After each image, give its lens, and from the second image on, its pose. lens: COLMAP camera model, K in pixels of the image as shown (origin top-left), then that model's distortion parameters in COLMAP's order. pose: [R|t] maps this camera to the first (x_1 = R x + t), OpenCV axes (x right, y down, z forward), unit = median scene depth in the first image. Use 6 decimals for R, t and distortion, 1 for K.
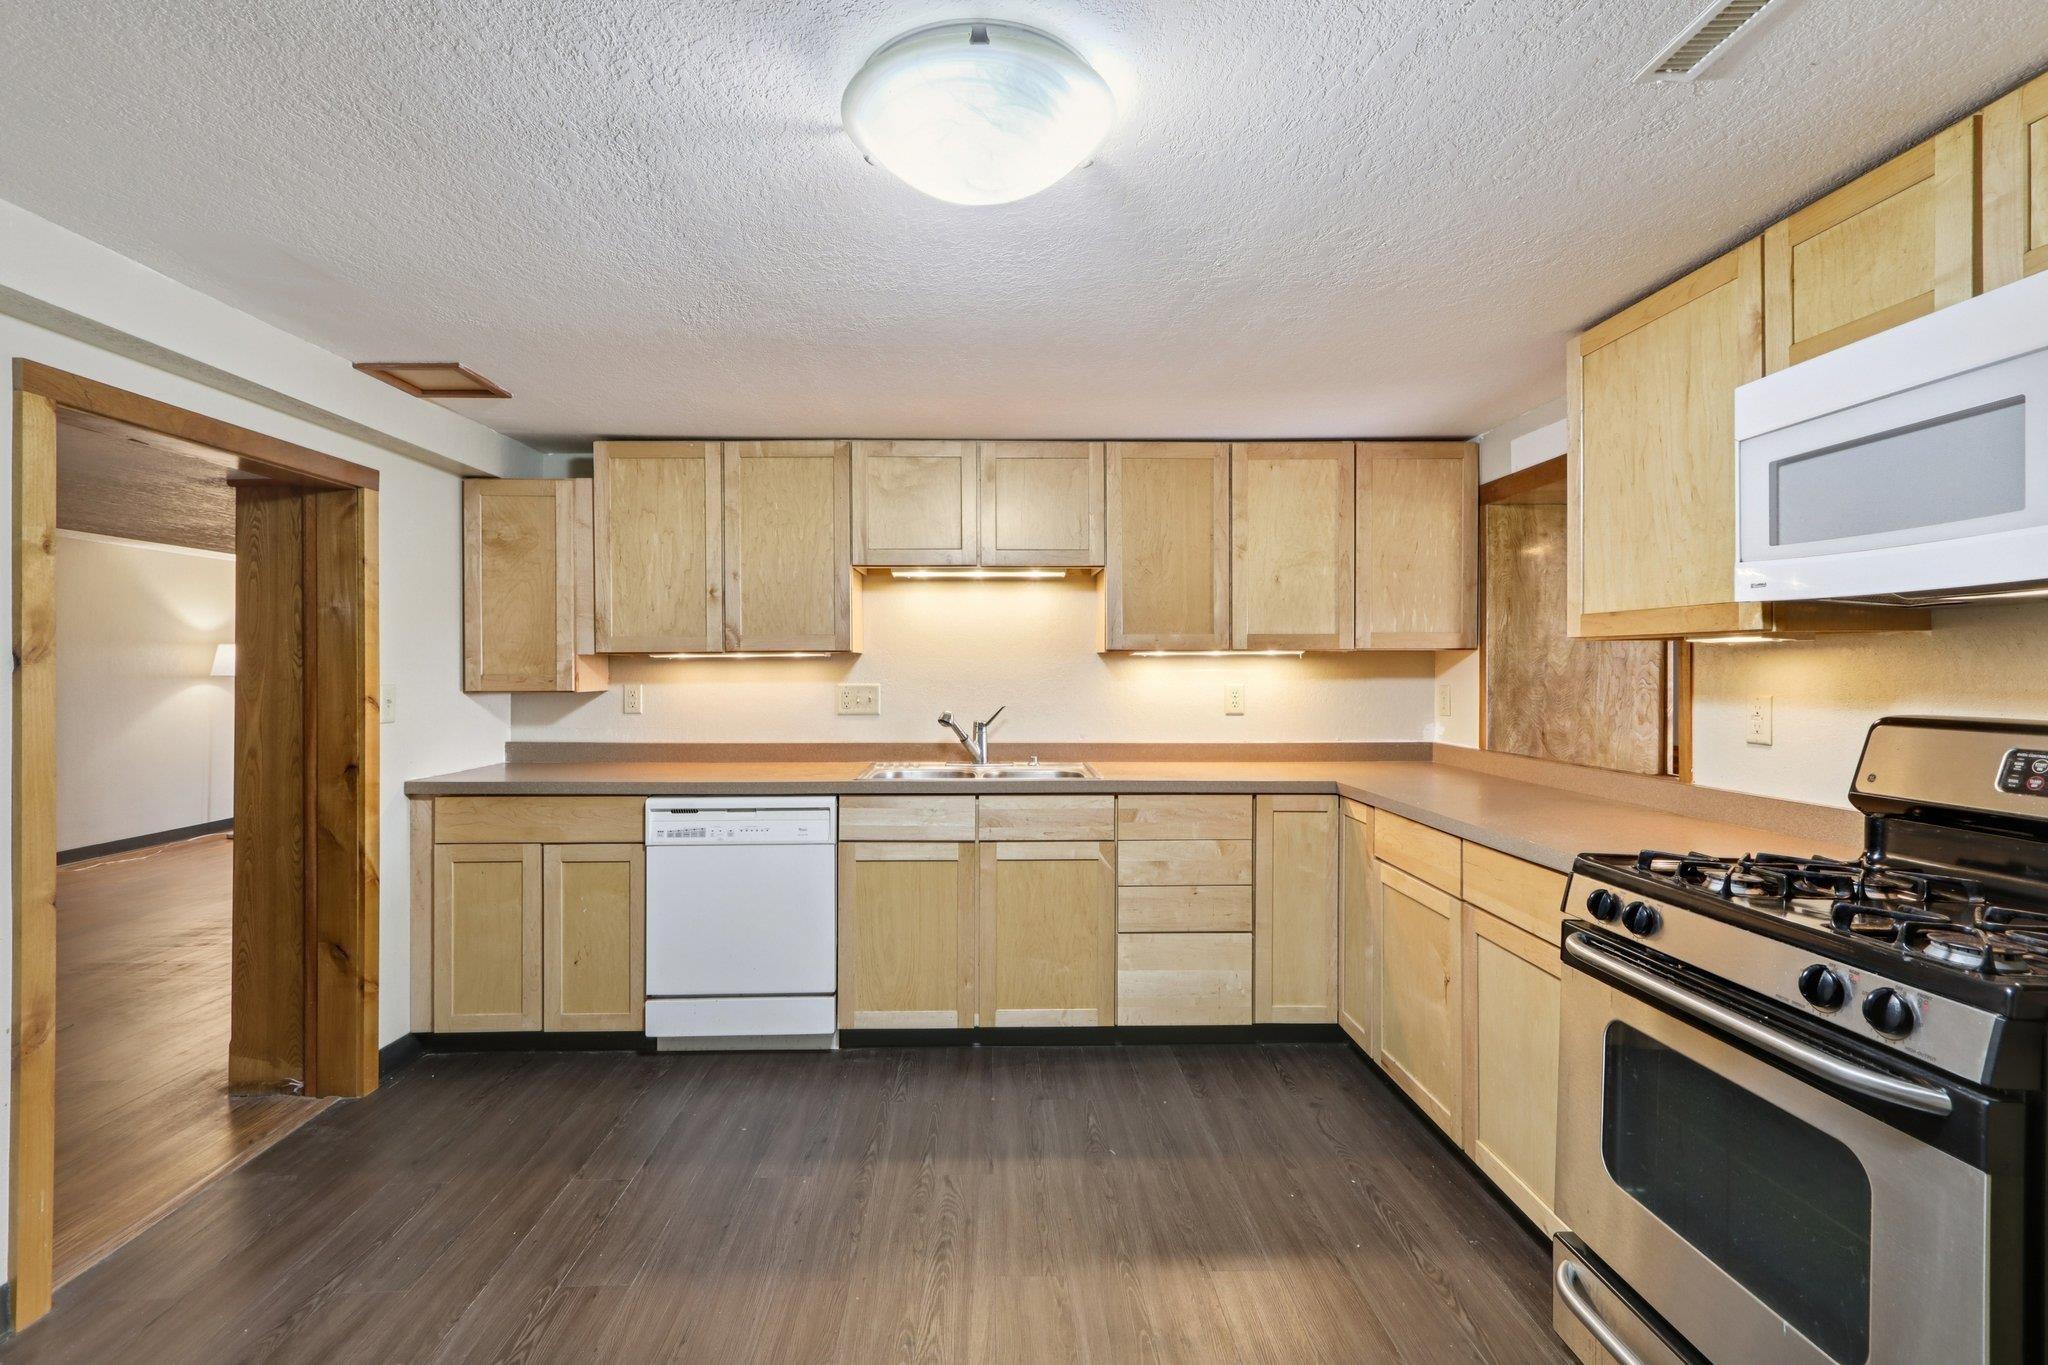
lens RADIAL K [[948.4, 0, 1010.8], [0, 948.4, 679.3], [0, 0, 1]] dist [-0.032508, 0.000108]
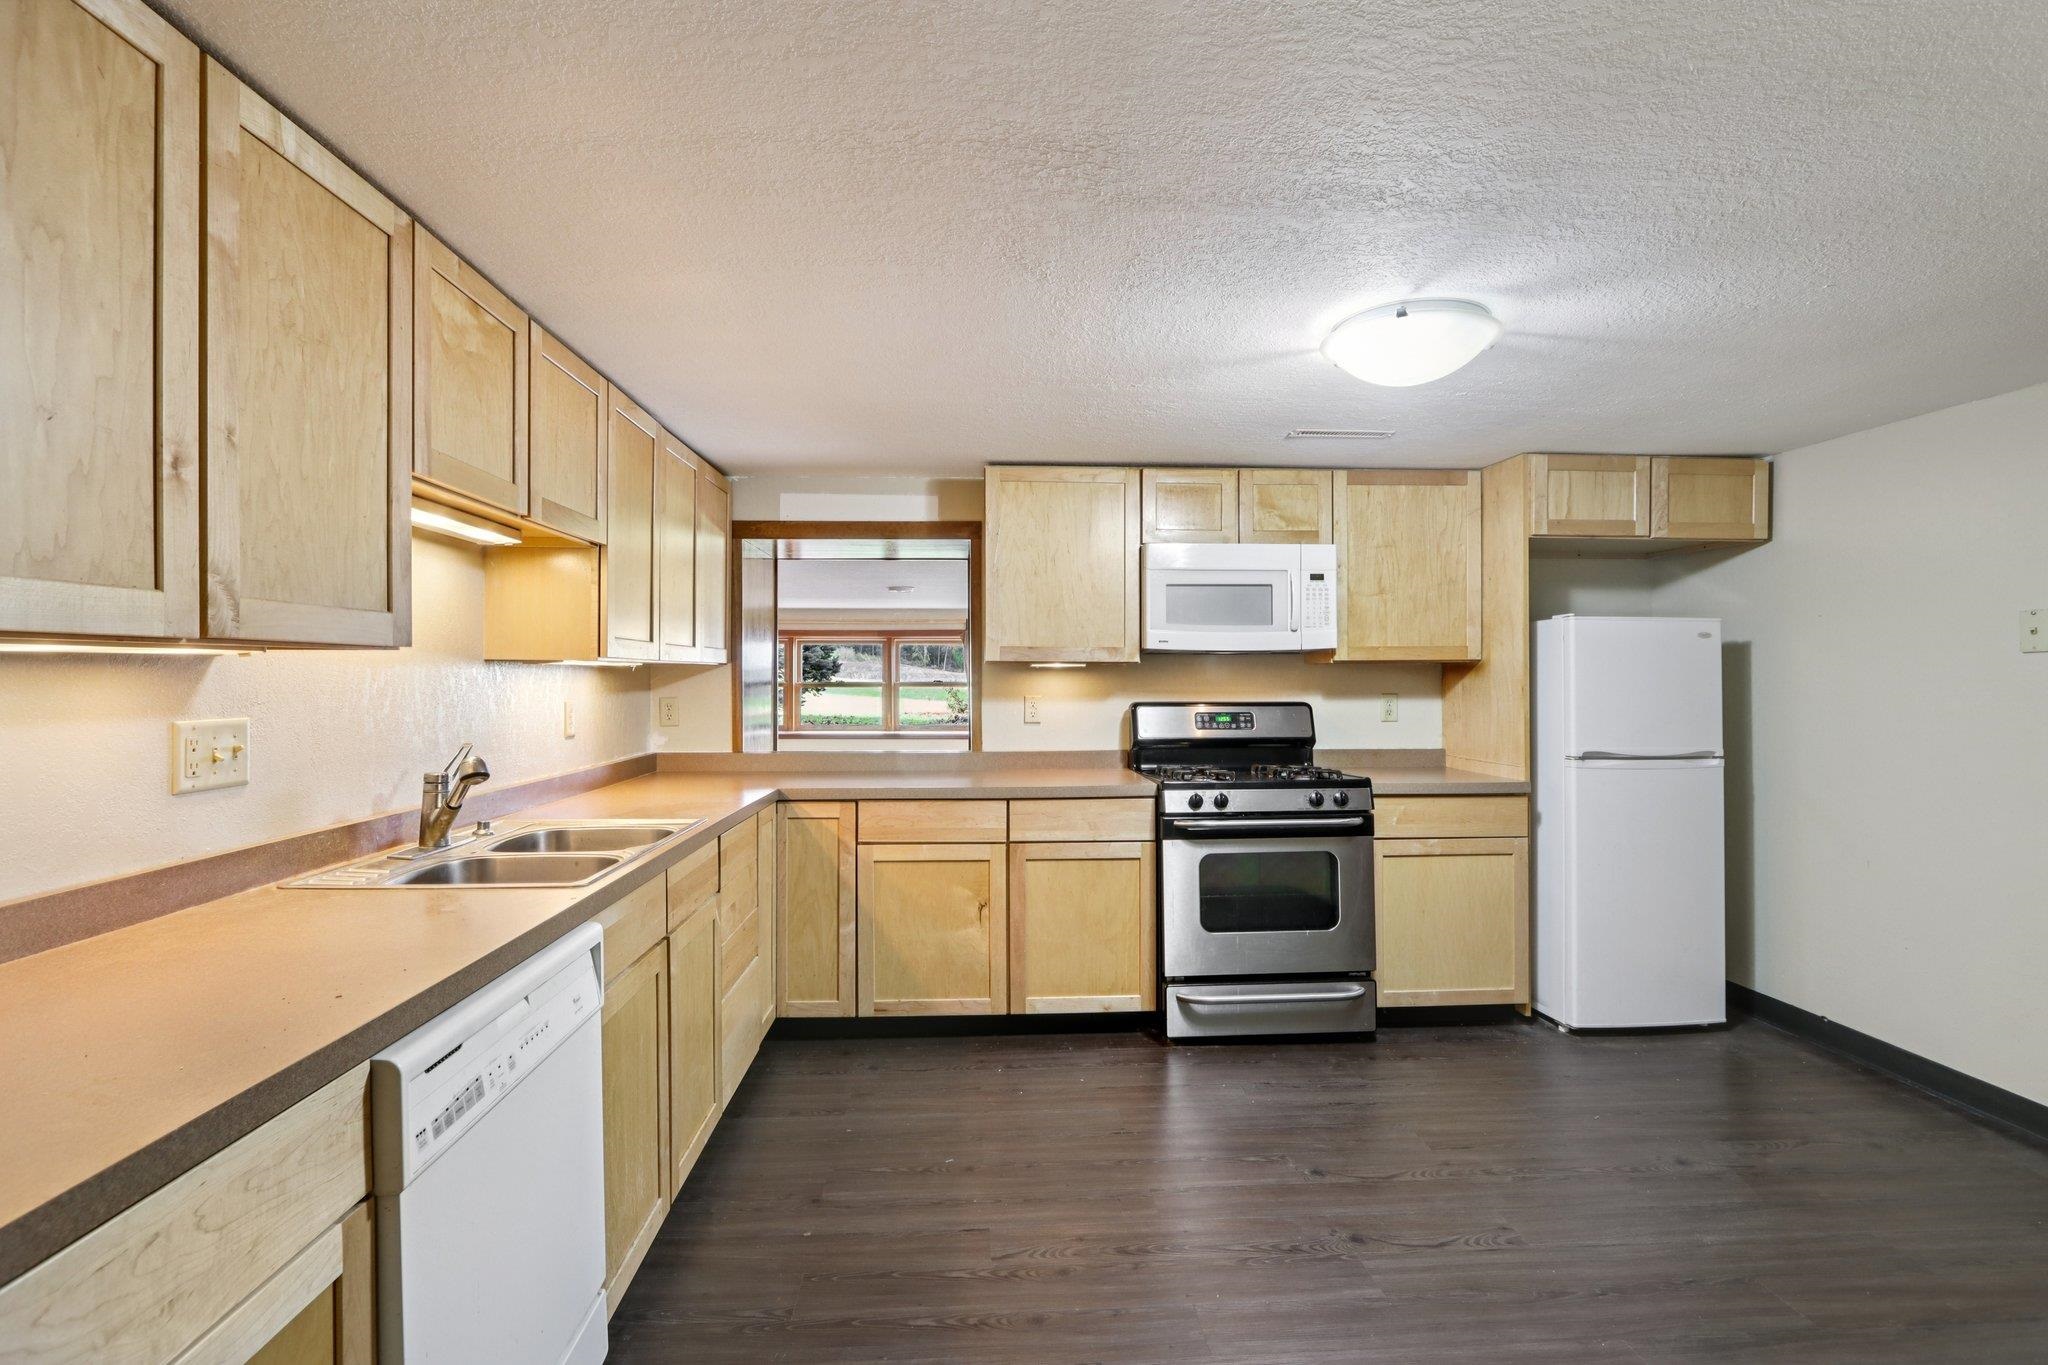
lens RADIAL K [[948.4, 0, 1010.8], [0, 948.4, 679.3], [0, 0, 1]] dist [-0.032508, 0.000108]
pose [[-0.032693, -0.000397, 0.999465, -0.902811], [0.010834, 0.999941, 0.000752, -0.014342], [-0.999407, 0.010852, -0.032687, 0.959328]]
